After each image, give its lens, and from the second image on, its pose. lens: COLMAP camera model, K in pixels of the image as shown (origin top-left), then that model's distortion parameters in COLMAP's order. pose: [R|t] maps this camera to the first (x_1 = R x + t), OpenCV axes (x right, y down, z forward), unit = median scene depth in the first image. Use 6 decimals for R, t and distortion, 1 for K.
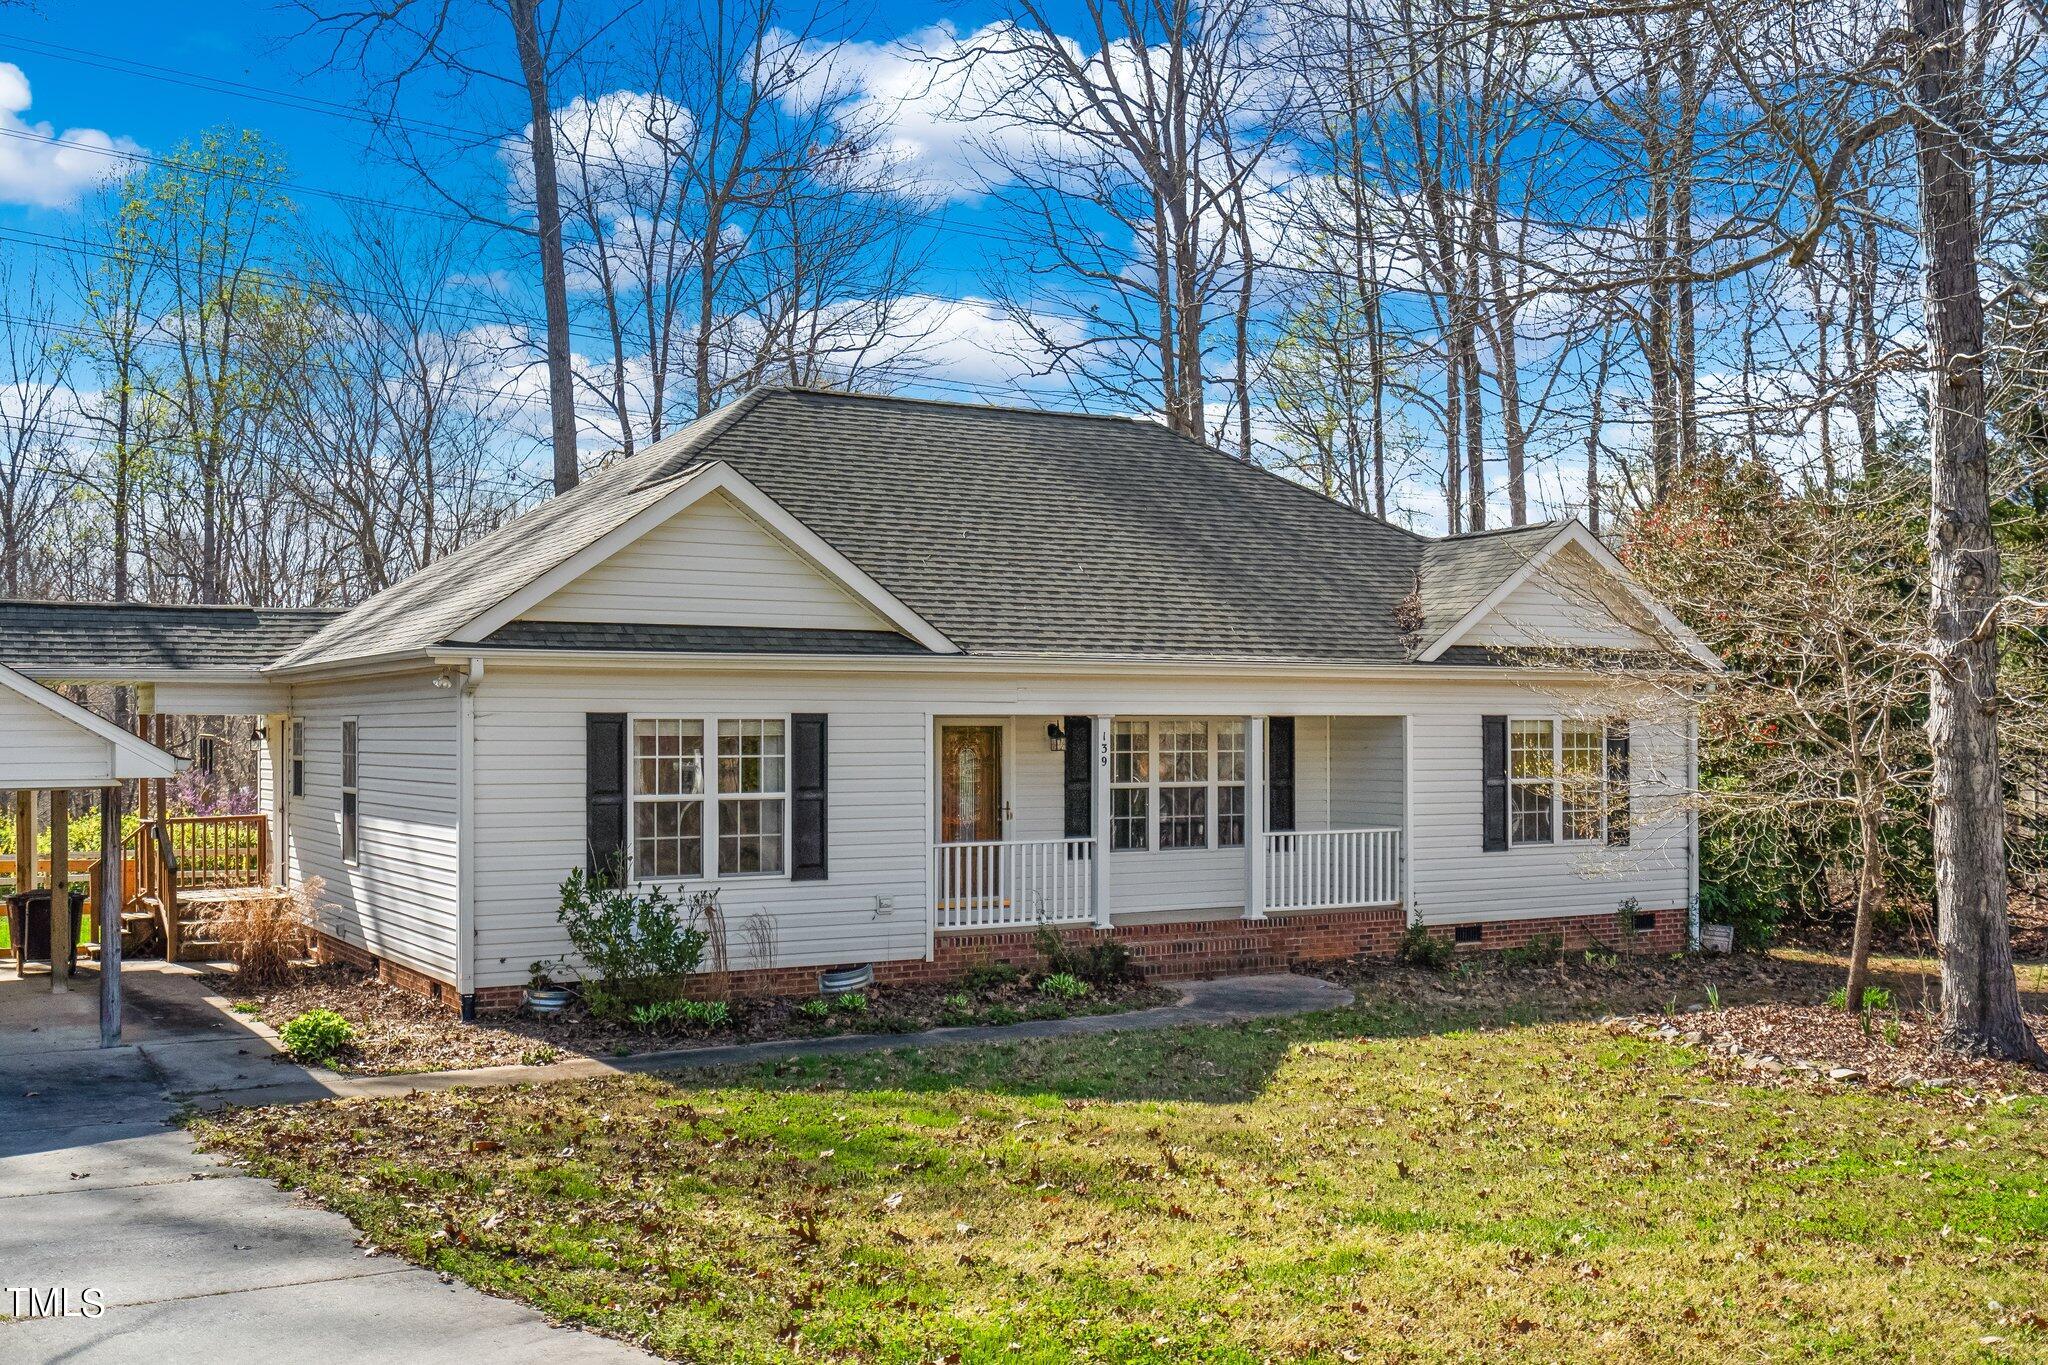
lens RADIAL K [[2118.8, 0, 1093.4], [0, 2118.8, 687.9], [0, 0, 1]] dist [-0.004812, 0.015291]
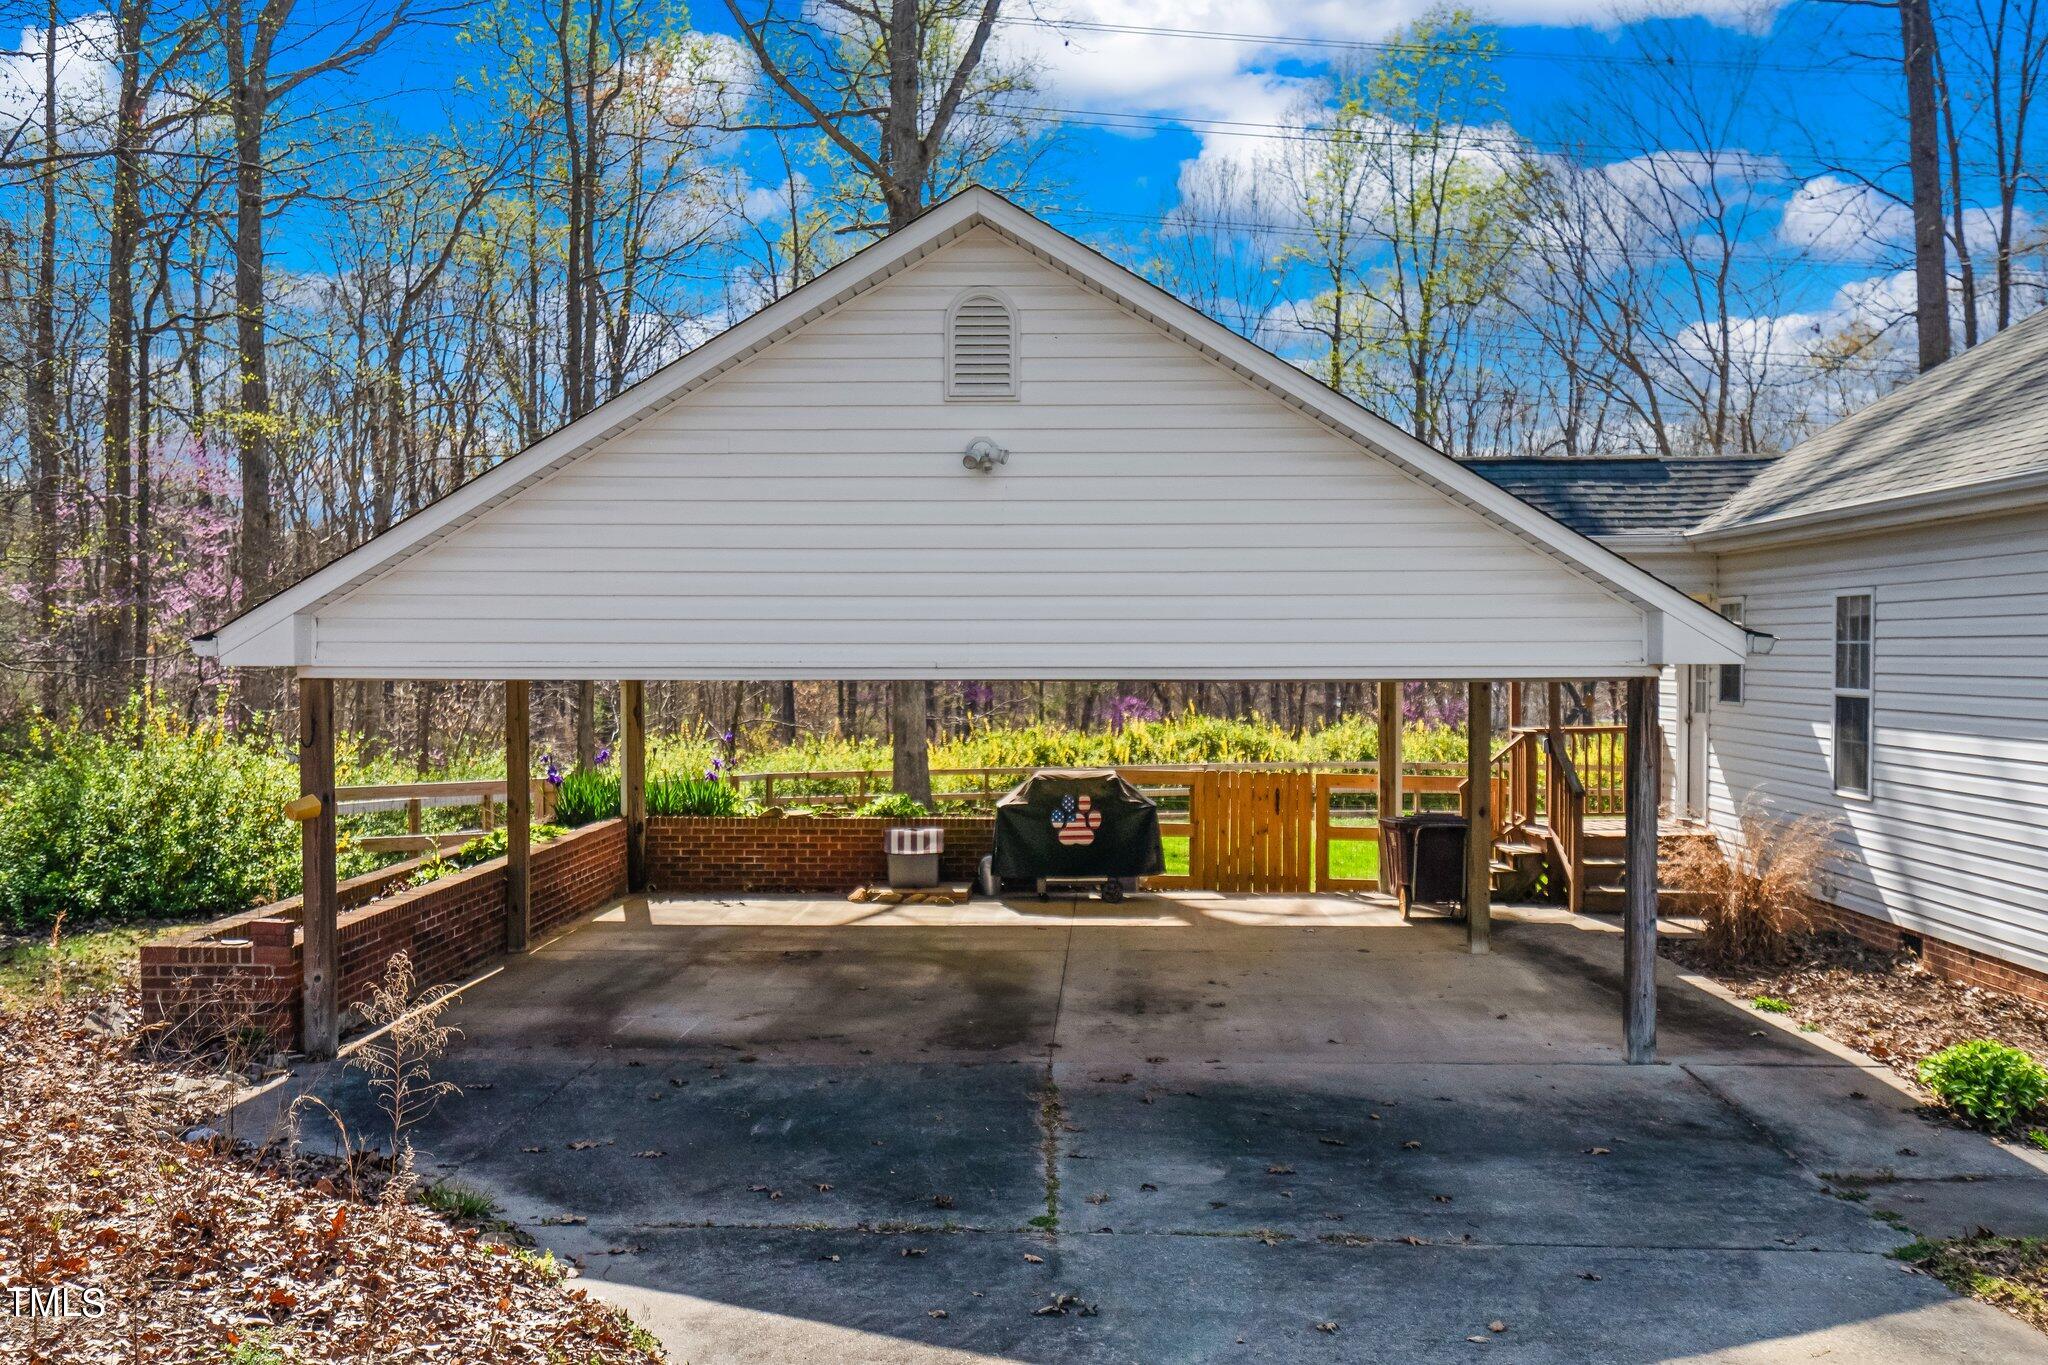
lens RADIAL K [[2110.3, 0, 987.3], [0, 2110.3, 719.9], [0, 0, 1]] dist [0.003673, 0.024614]
pose [[0.842477, 0.020132, -0.538357, -0.231286], [0.008920, 0.998643, 0.051303, 0.020124], [0.538659, -0.048023, 0.841154, 0.271627]]
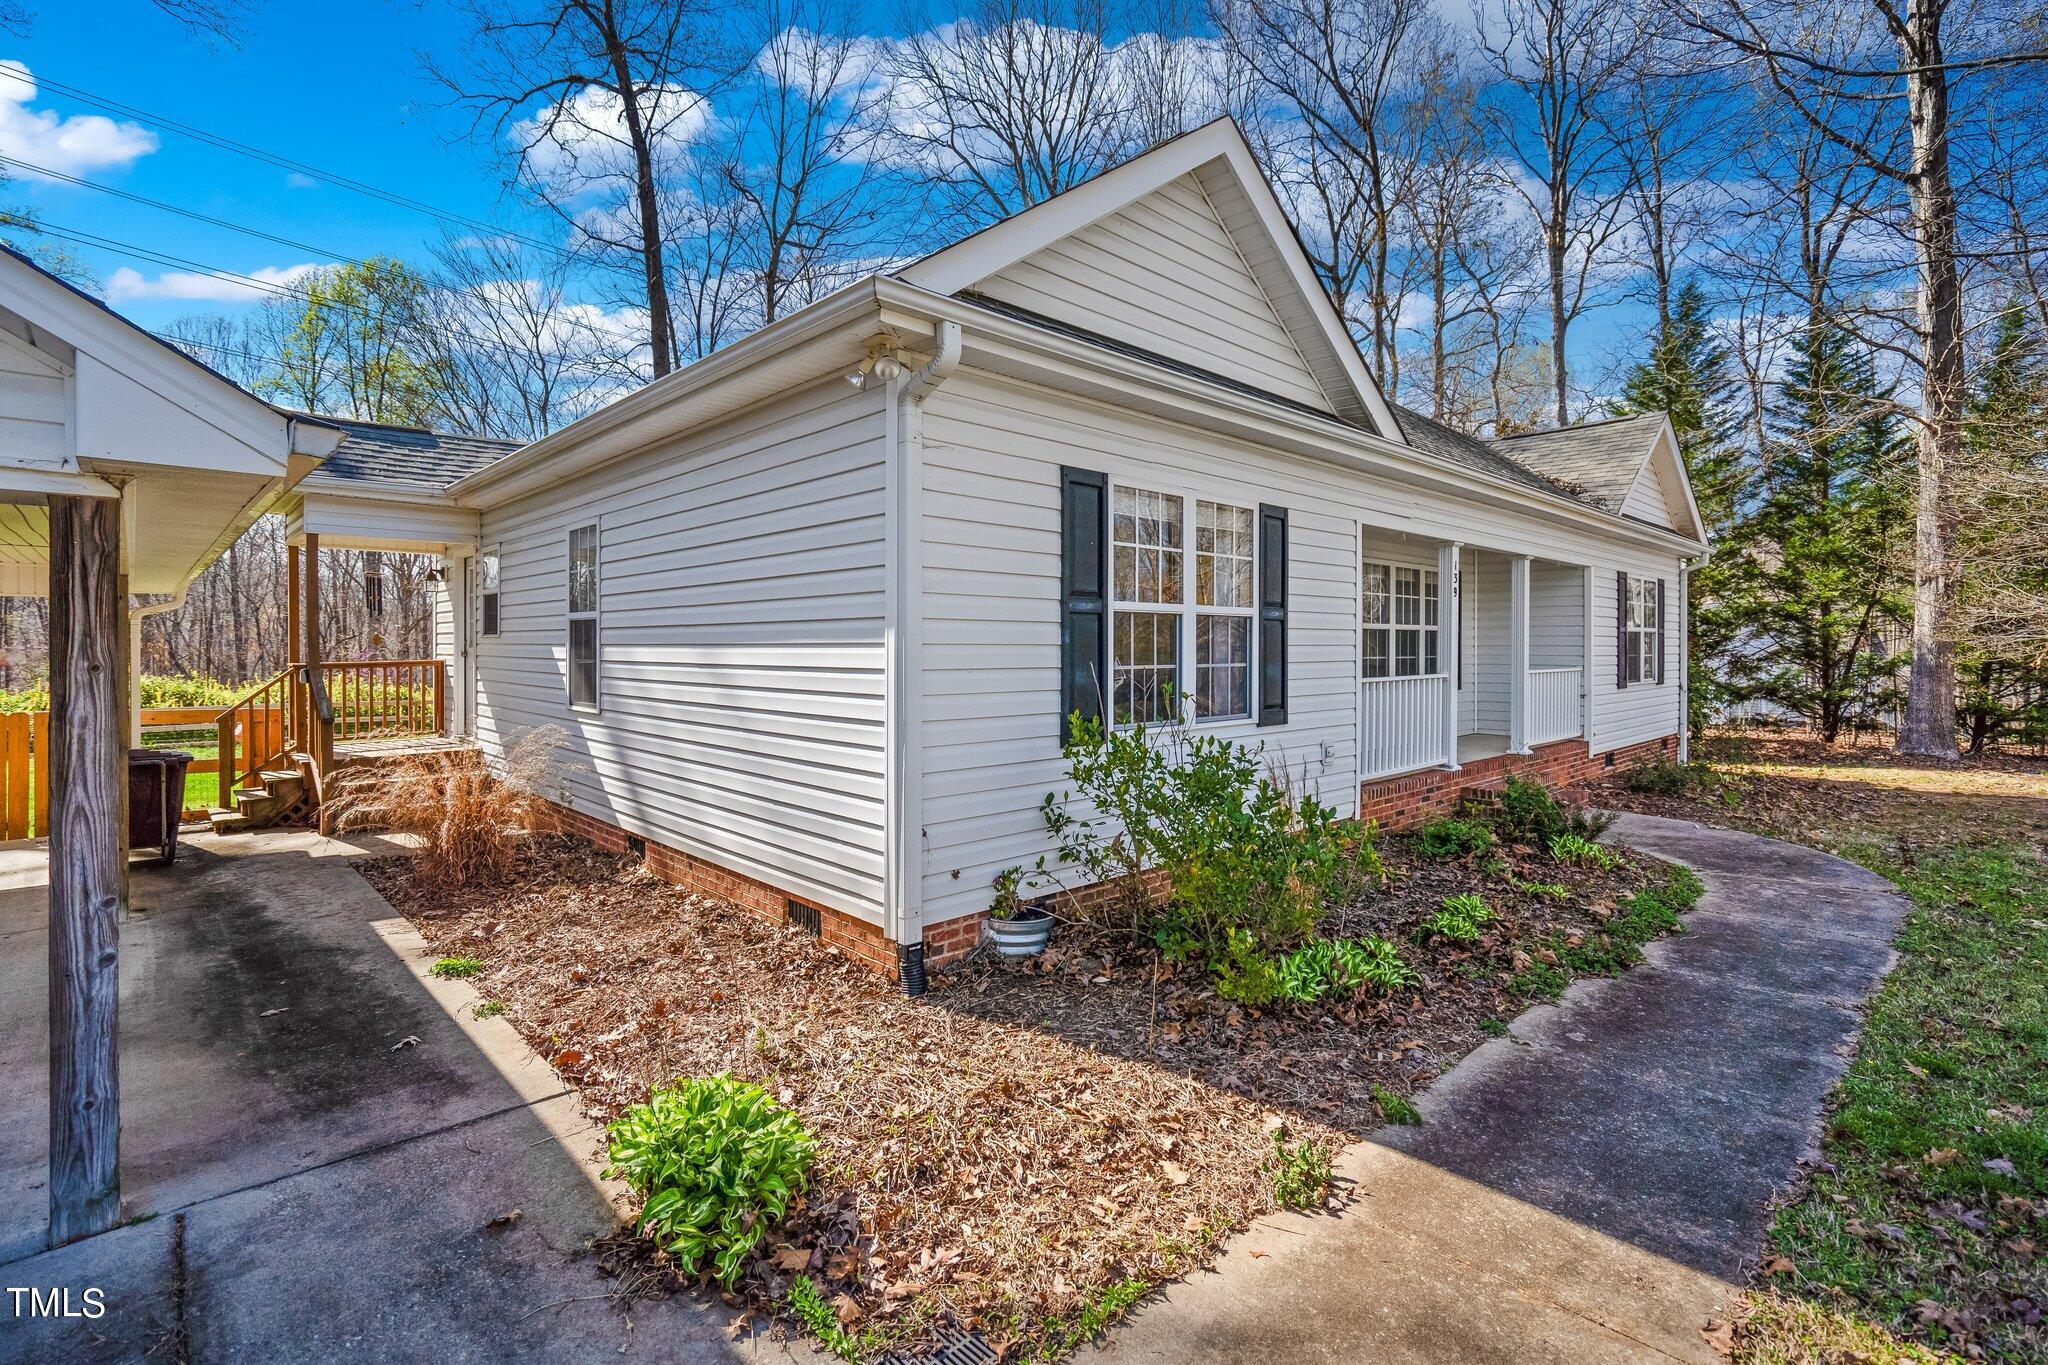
lens RADIAL K [[948.6, 0, 1042.3], [0, 948.6, 645.1], [0, 0, 1]] dist [-0.003197, 0.000667]
pose [[0.975692, 0.004121, 0.219108, -0.283631], [-0.008220, 0.999808, 0.017802, 0.055512], [-0.218993, -0.019170, 0.975538, 0.673680]]
